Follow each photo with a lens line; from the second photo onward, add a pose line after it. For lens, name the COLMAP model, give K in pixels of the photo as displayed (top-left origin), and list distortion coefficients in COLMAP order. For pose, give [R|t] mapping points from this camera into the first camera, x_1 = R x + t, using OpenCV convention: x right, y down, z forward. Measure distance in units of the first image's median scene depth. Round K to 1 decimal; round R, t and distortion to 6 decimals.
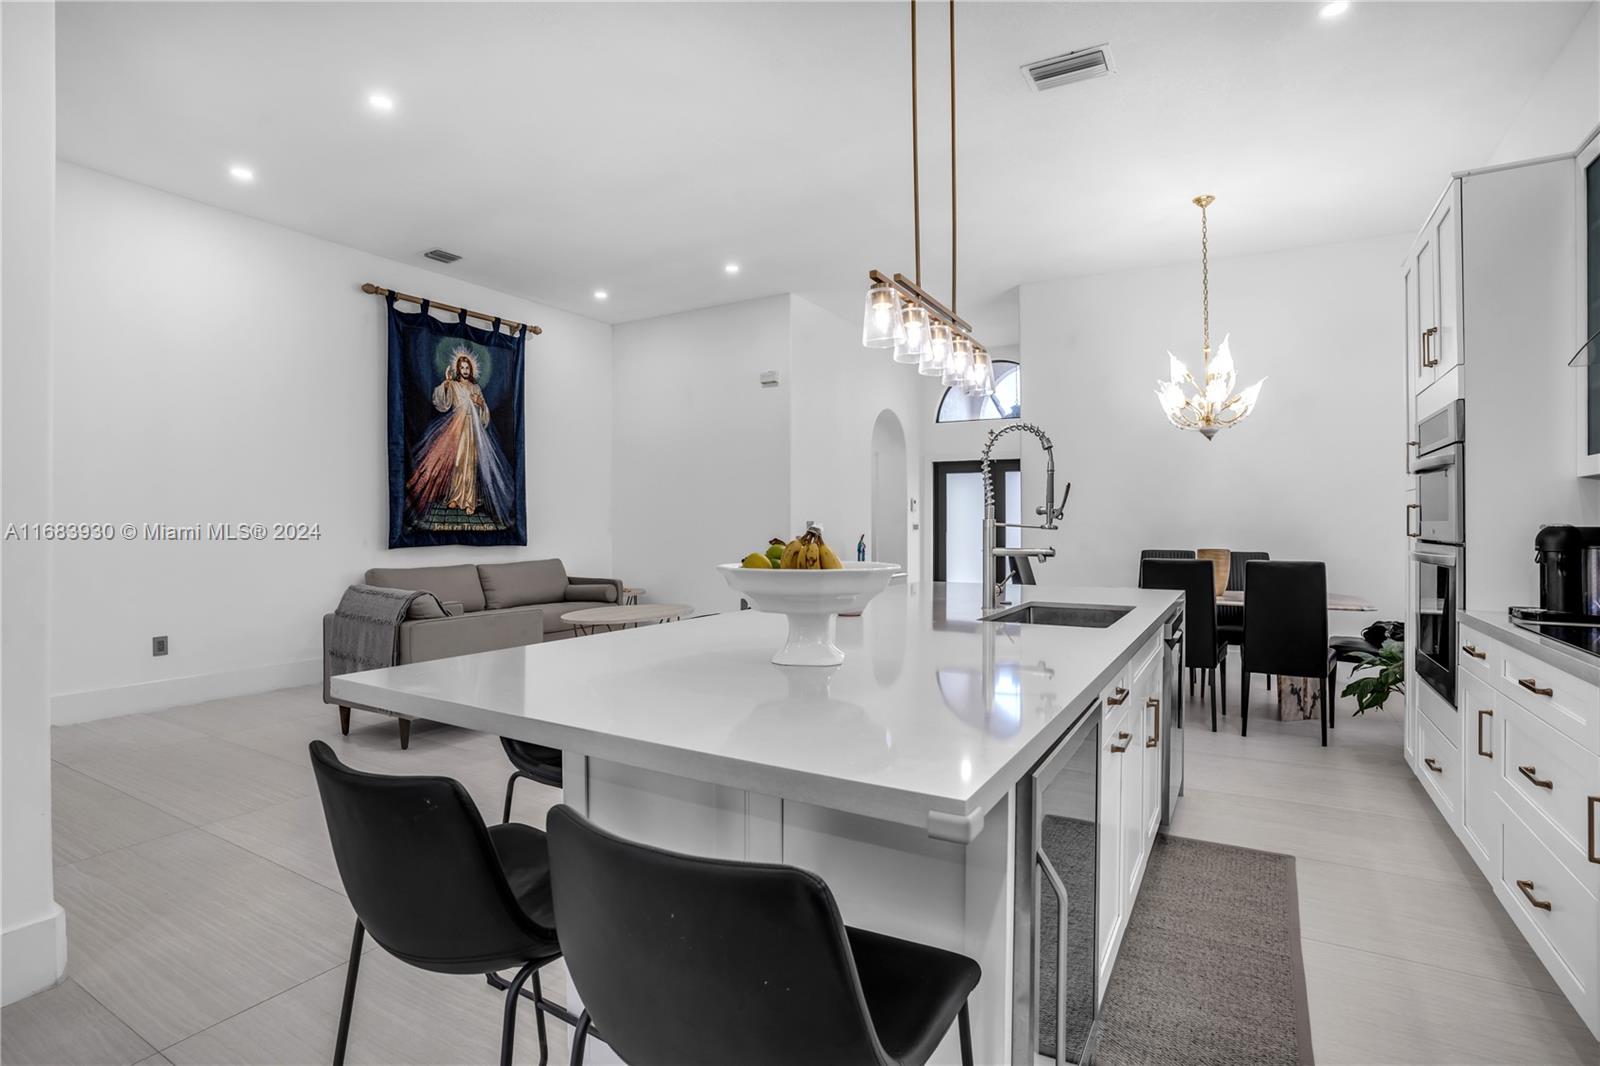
lens RADIAL K [[786.8, 0, 796.0], [0, 786.8, 518.0], [0, 0, 1]] dist [-0.078795, 0.036646]
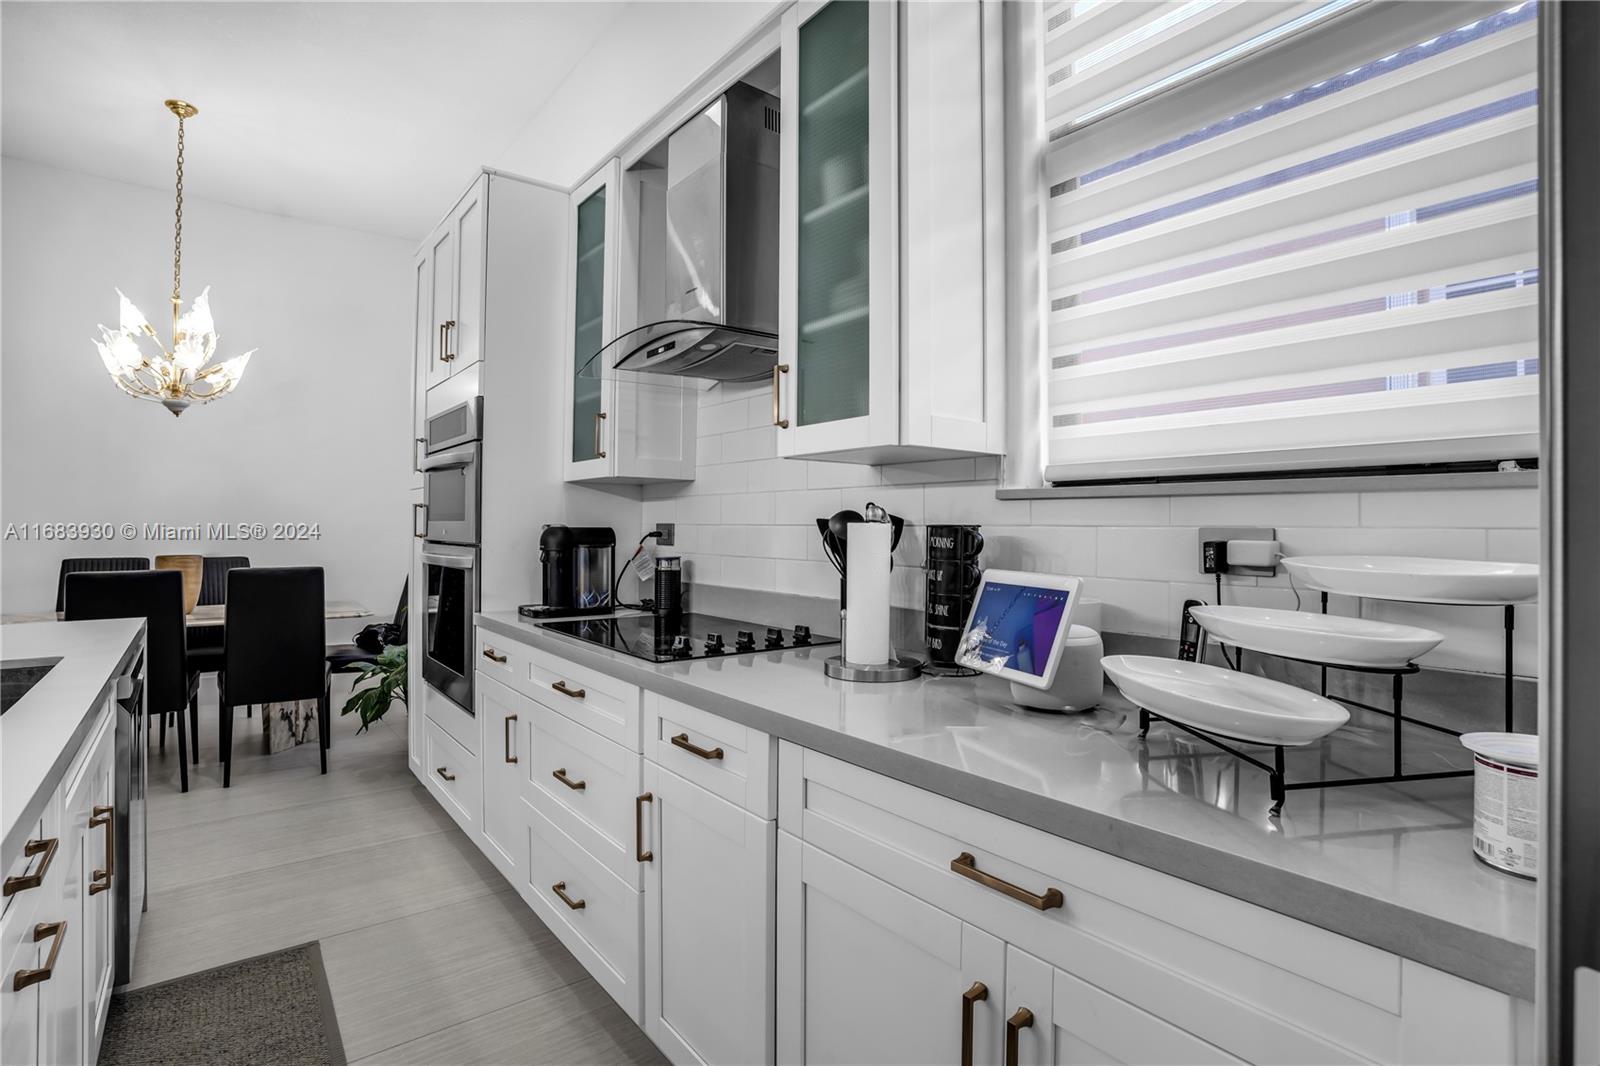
lens RADIAL K [[786.8, 0, 796.0], [0, 786.8, 518.0], [0, 0, 1]] dist [-0.078795, 0.036646]
pose [[0.365211, 0.010207, 0.930869, 0.040894], [-0.010456, 0.999922, -0.006862, 0.000951], [-0.930866, -0.007227, 0.365289, 0.106307]]
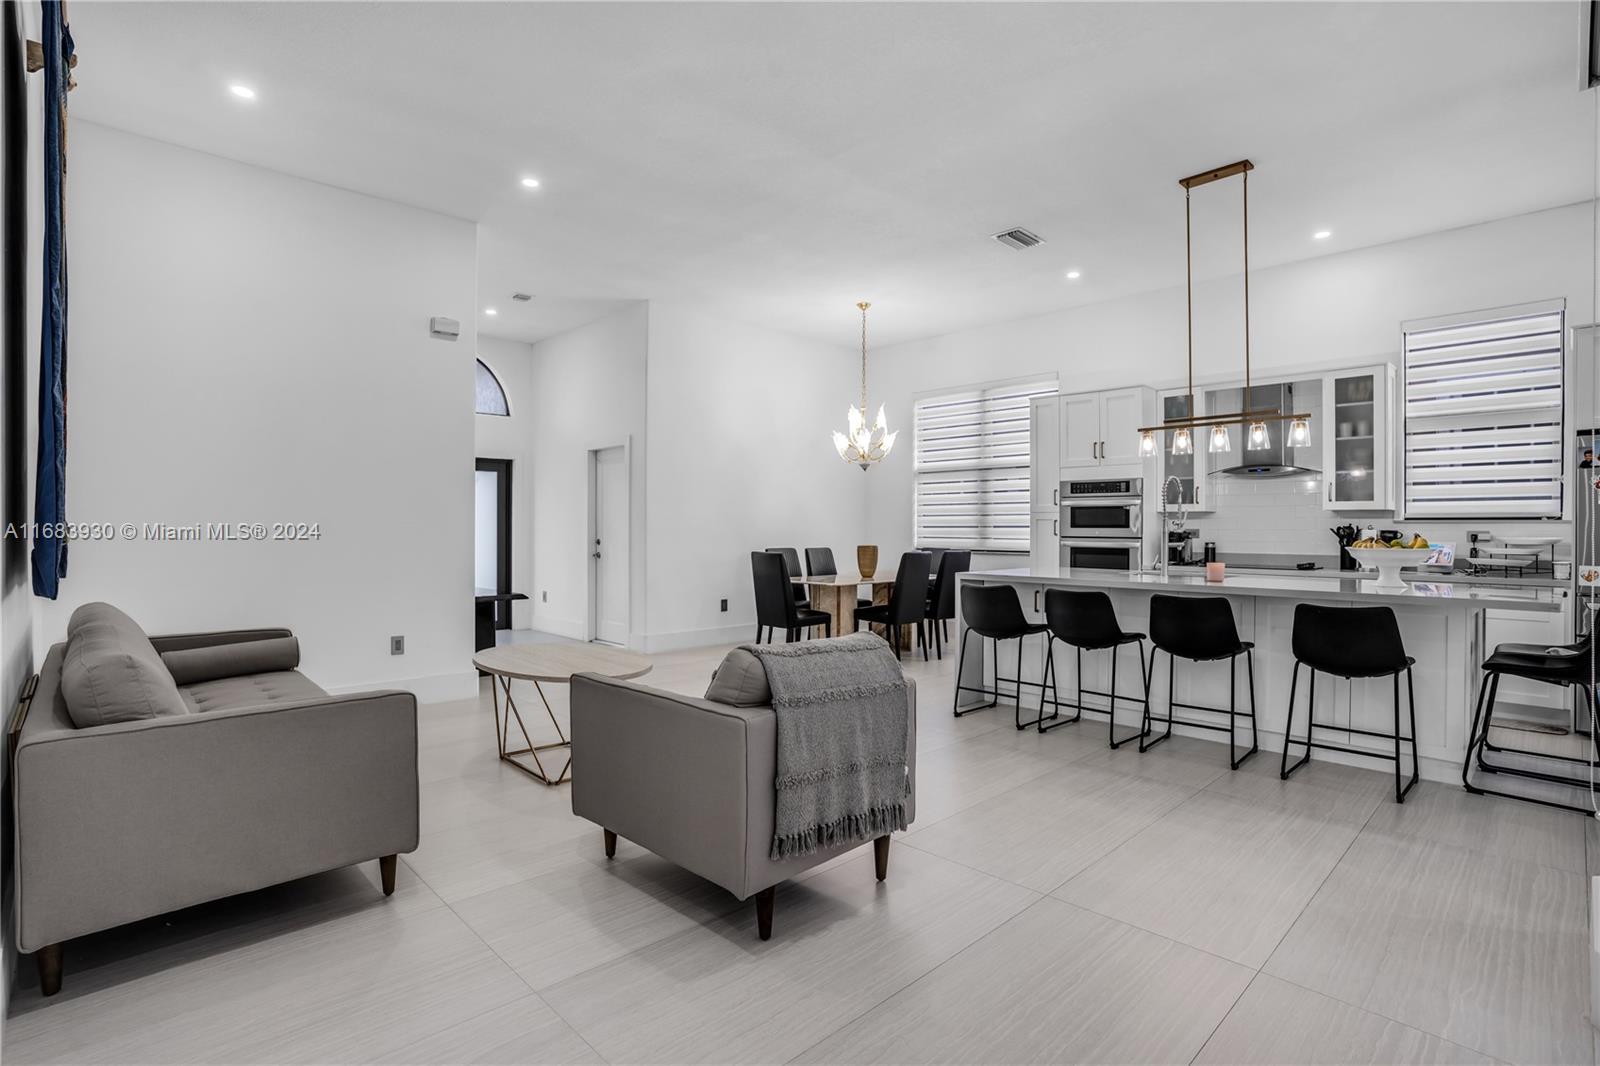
lens RADIAL K [[786.8, 0, 796.0], [0, 786.8, 518.0], [0, 0, 1]] dist [-0.078795, 0.036646]
pose [[0.267184, 0.012409, 0.963566, -0.760347], [-0.011135, 0.999890, -0.009789, 0.003036], [-0.963581, -0.008114, 0.267293, 0.590640]]
